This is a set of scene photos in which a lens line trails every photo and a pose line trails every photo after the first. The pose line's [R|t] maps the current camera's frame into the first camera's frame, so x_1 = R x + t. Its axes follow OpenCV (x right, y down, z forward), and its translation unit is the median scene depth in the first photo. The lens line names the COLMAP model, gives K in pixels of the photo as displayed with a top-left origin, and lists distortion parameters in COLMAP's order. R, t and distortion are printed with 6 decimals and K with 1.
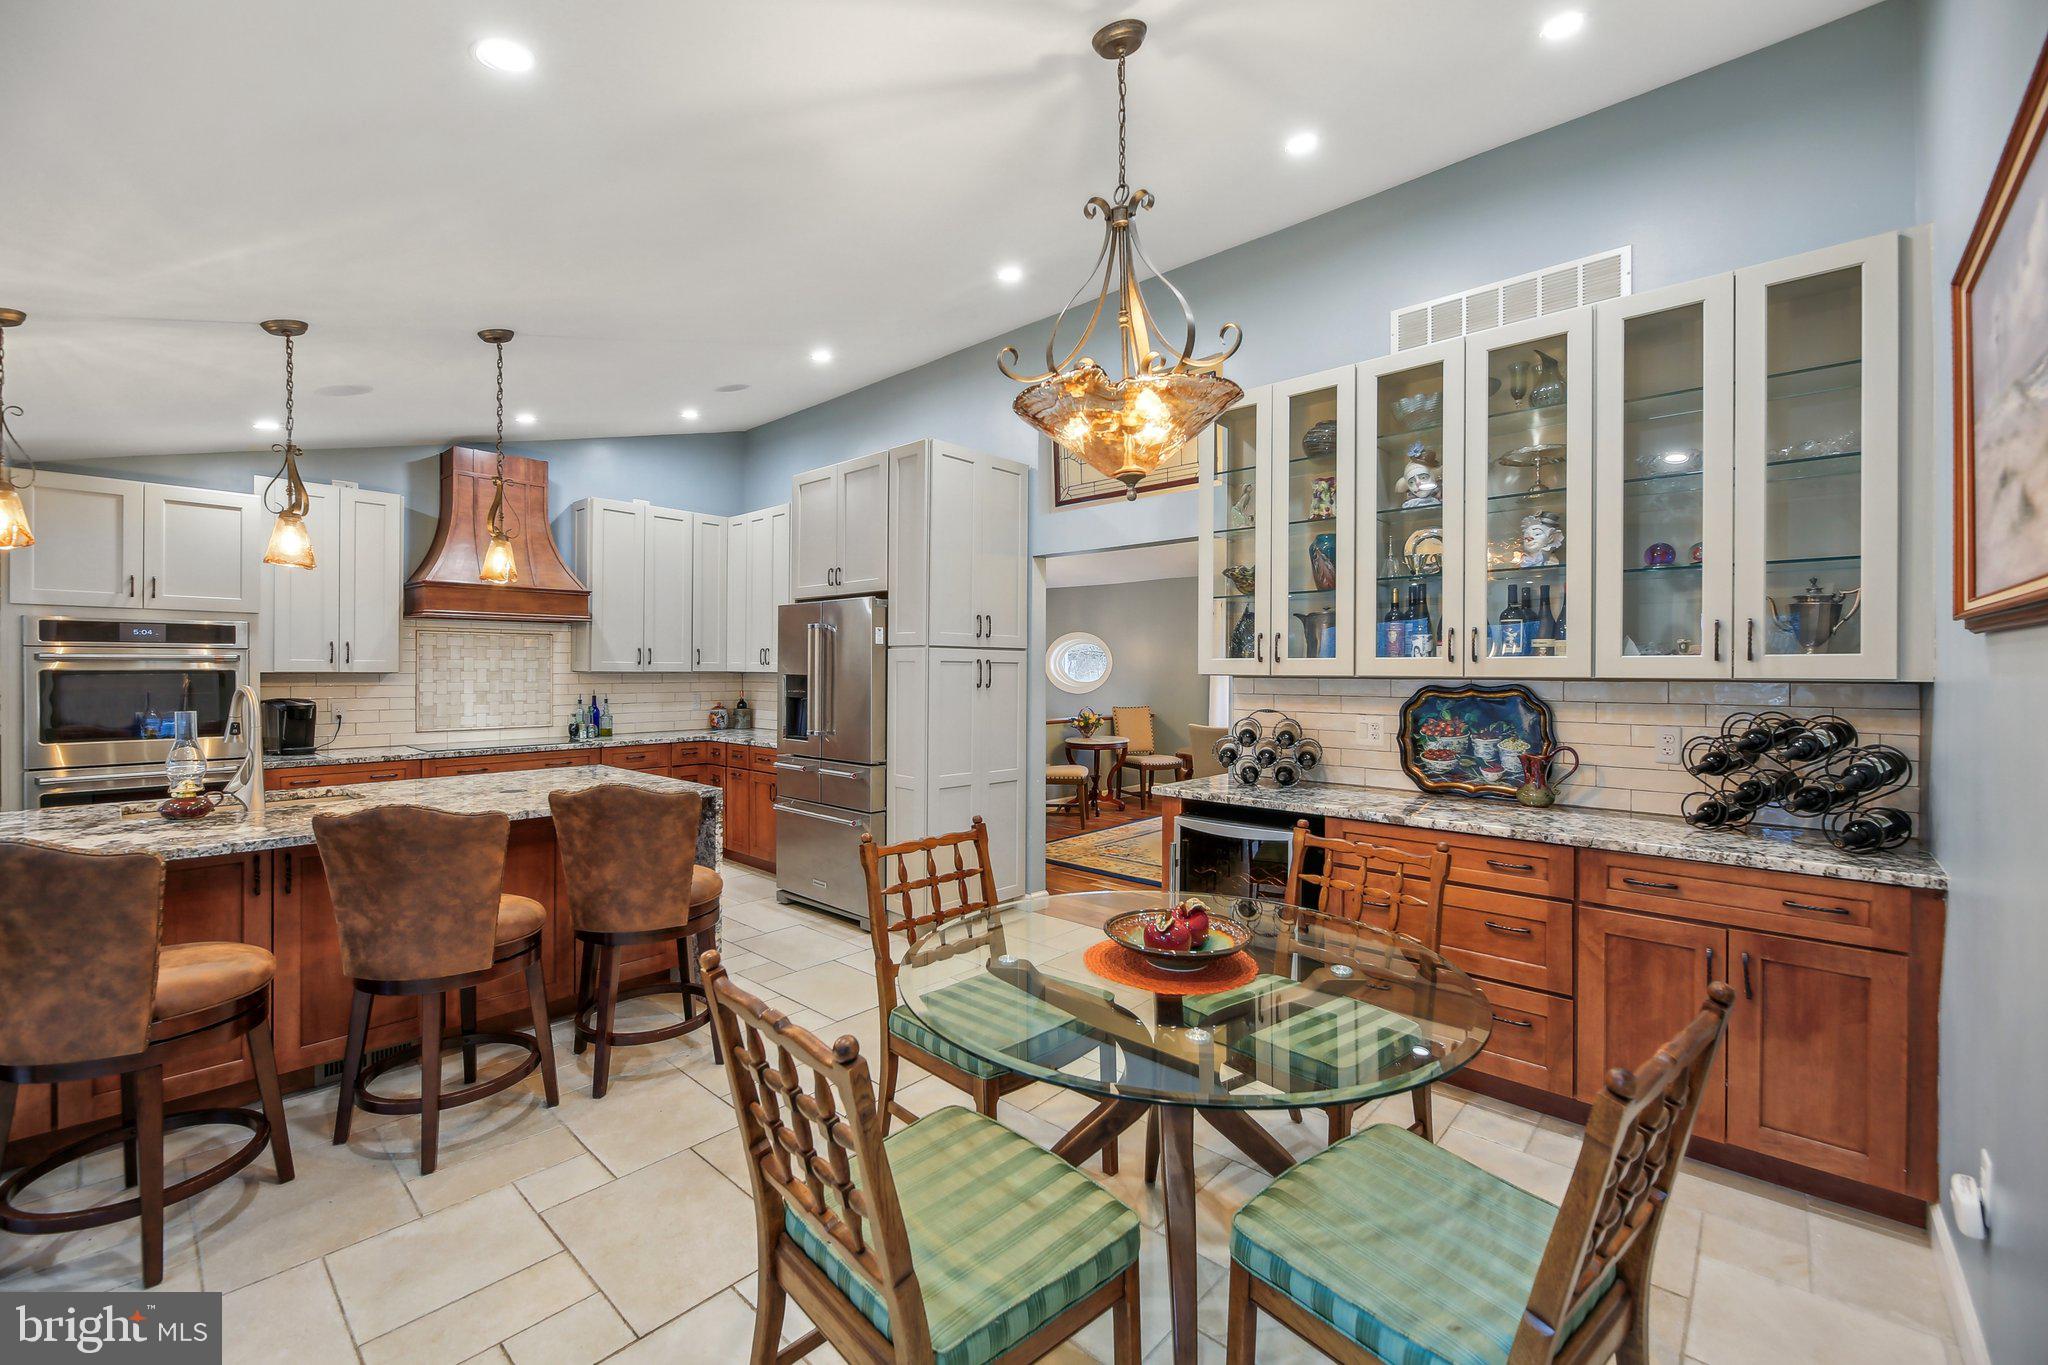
lens RADIAL K [[824.9, 0, 1020.8], [0, 824.9, 675.8], [0, 0, 1]] dist [-0.005898, -0.000789]
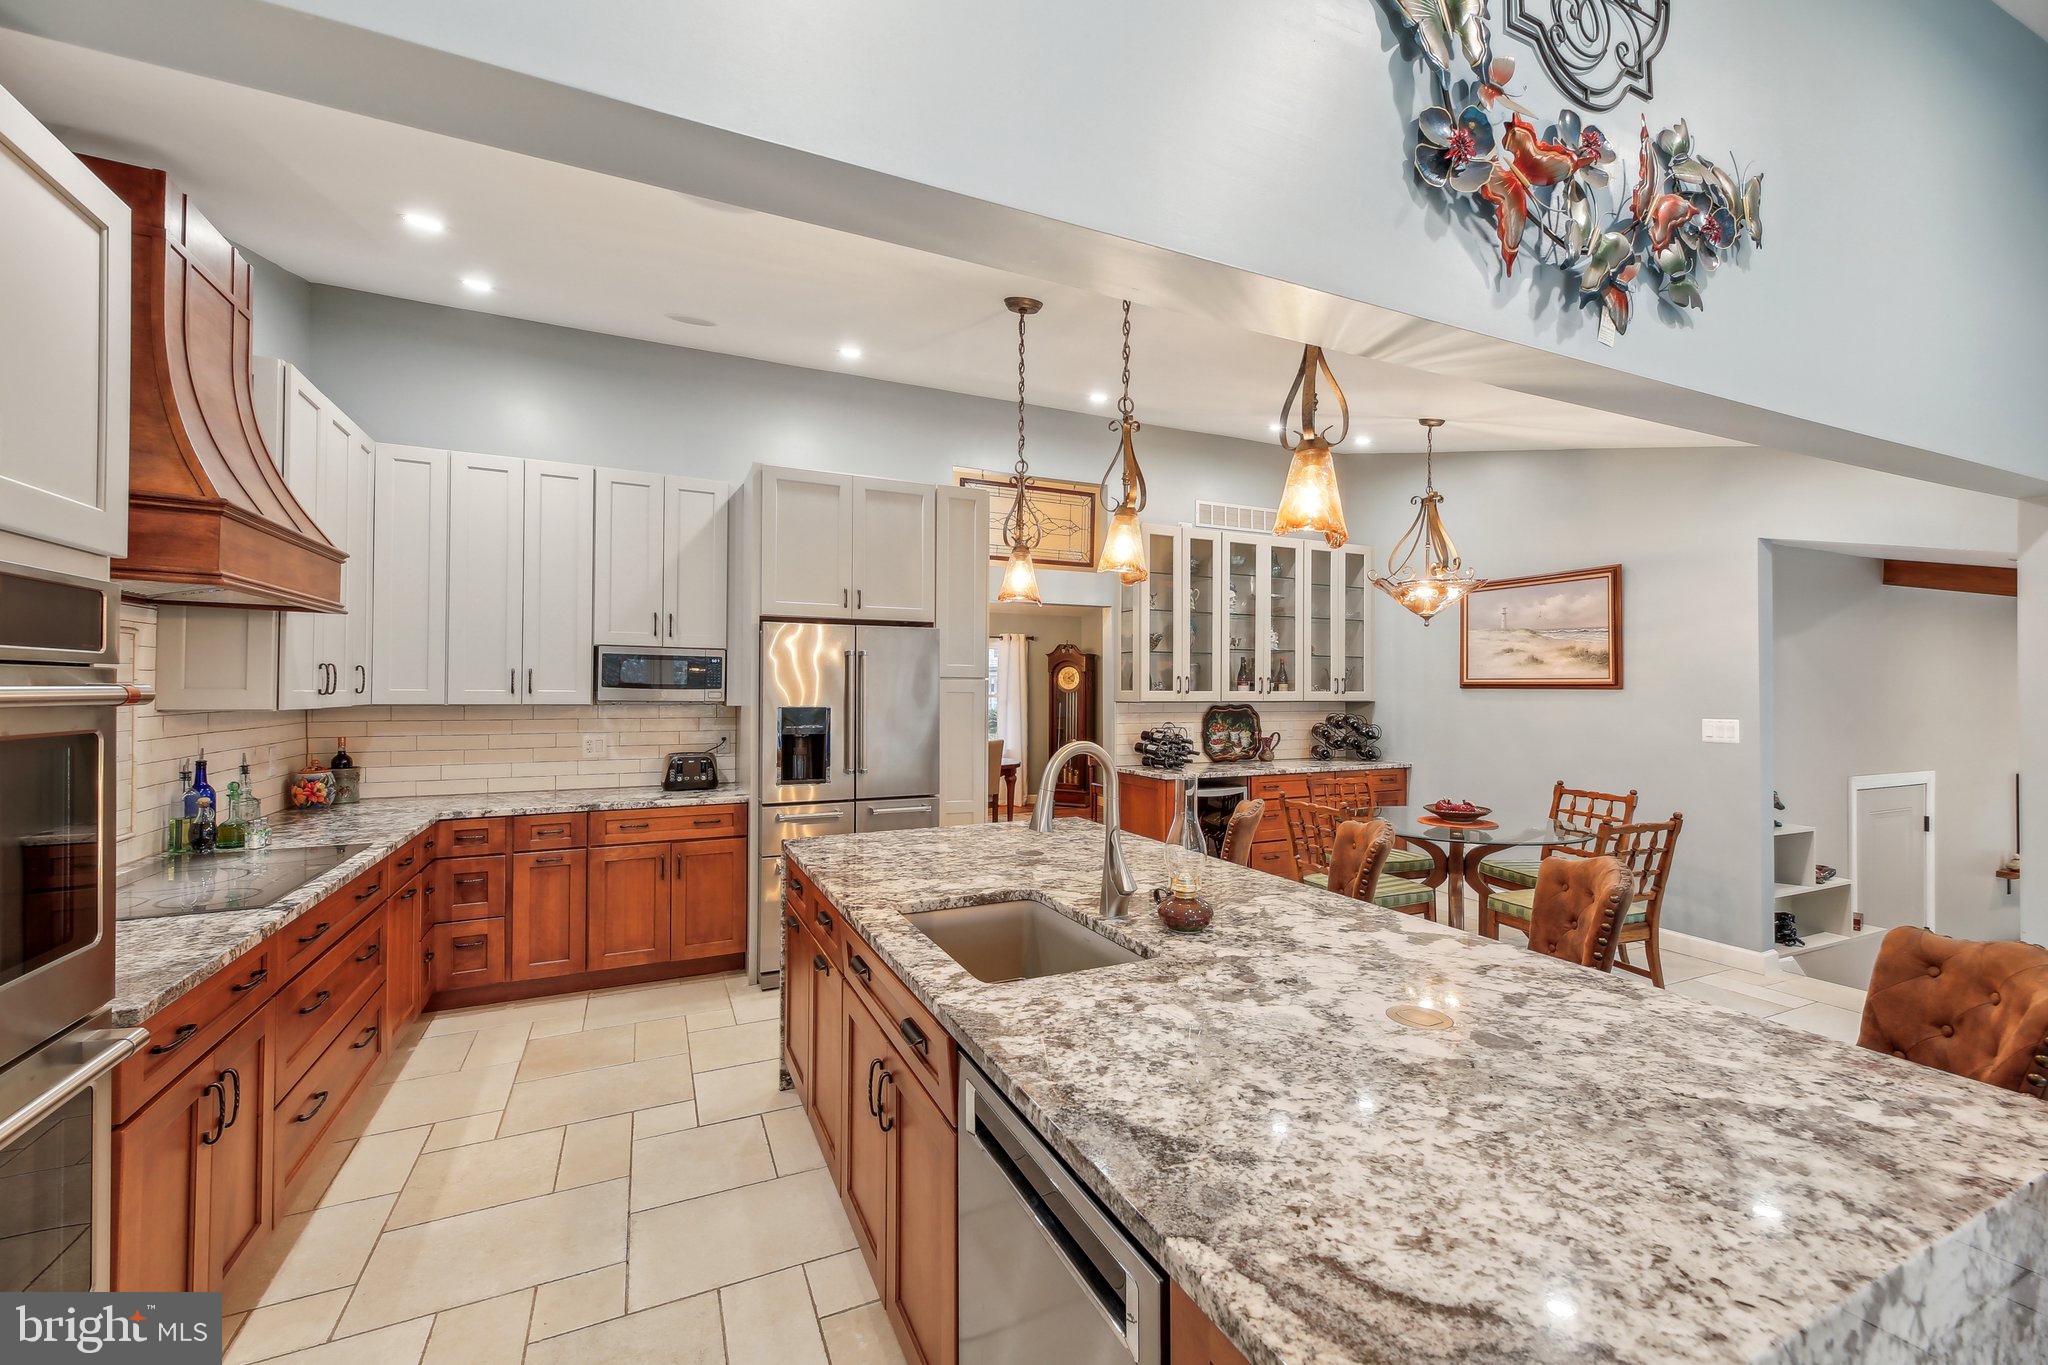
lens RADIAL K [[824.9, 0, 1012.7], [0, 824.9, 666.4], [0, 0, 1]] dist [-0.005898, -0.000789]
pose [[0.393607, 0.023827, 0.918970, -0.985573], [0.005235, 0.999590, -0.028160, -0.018219], [-0.919264, 0.015895, 0.393320, 0.483938]]
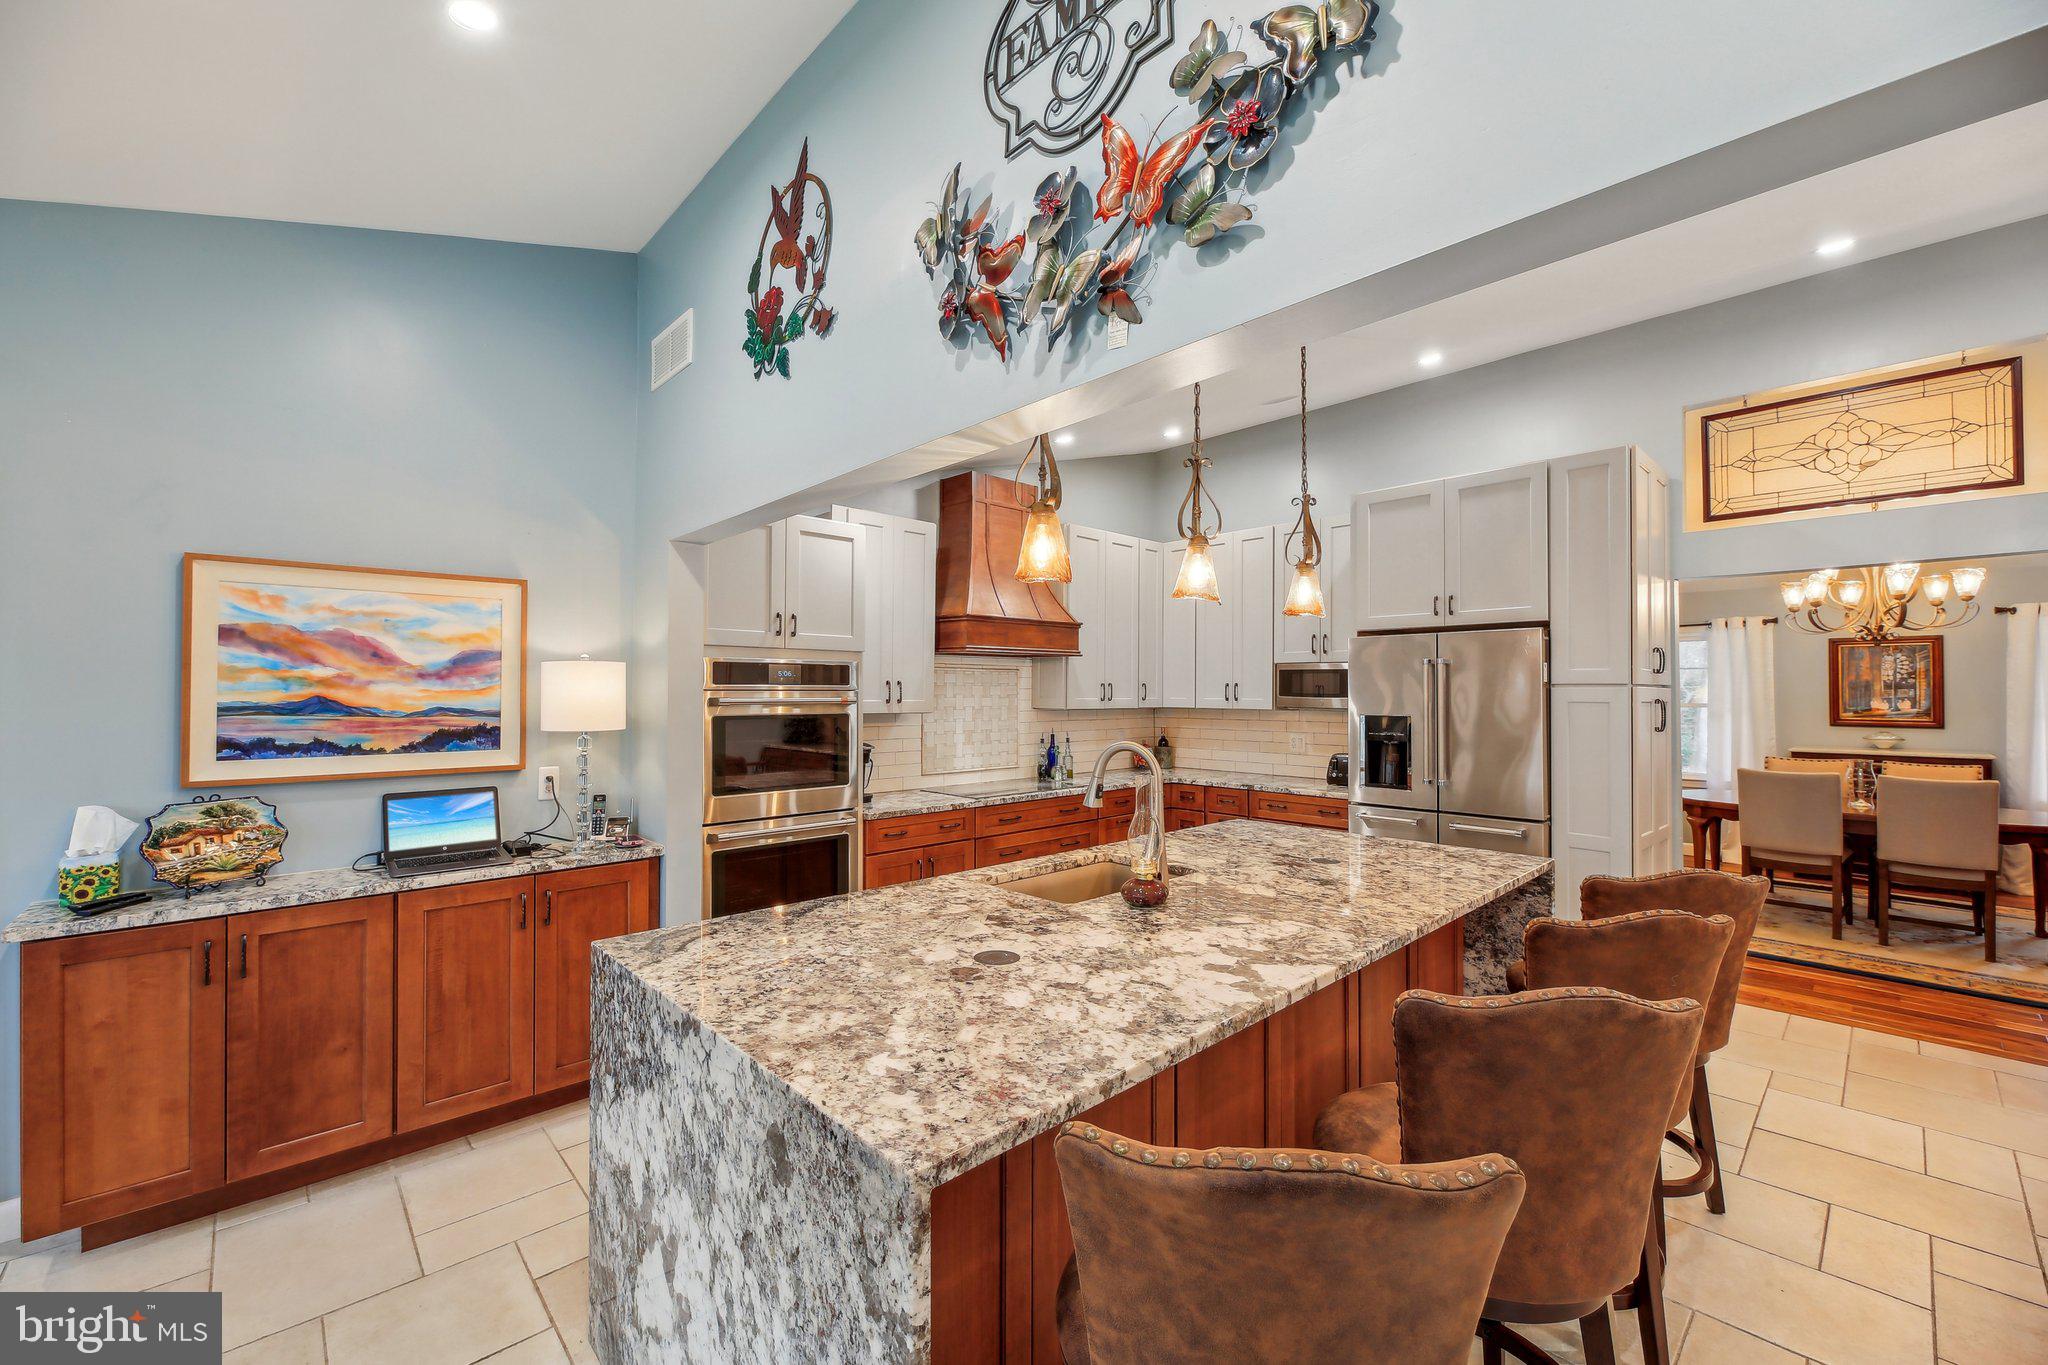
lens RADIAL K [[824.9, 0, 1003.1], [0, 824.9, 656.6], [0, 0, 1]] dist [-0.005898, -0.000789]
pose [[0.995735, -0.006425, -0.092037, -0.615123], [0.001694, 0.998677, -0.051388, -0.020086], [0.092246, 0.051013, 0.994429, 0.079677]]
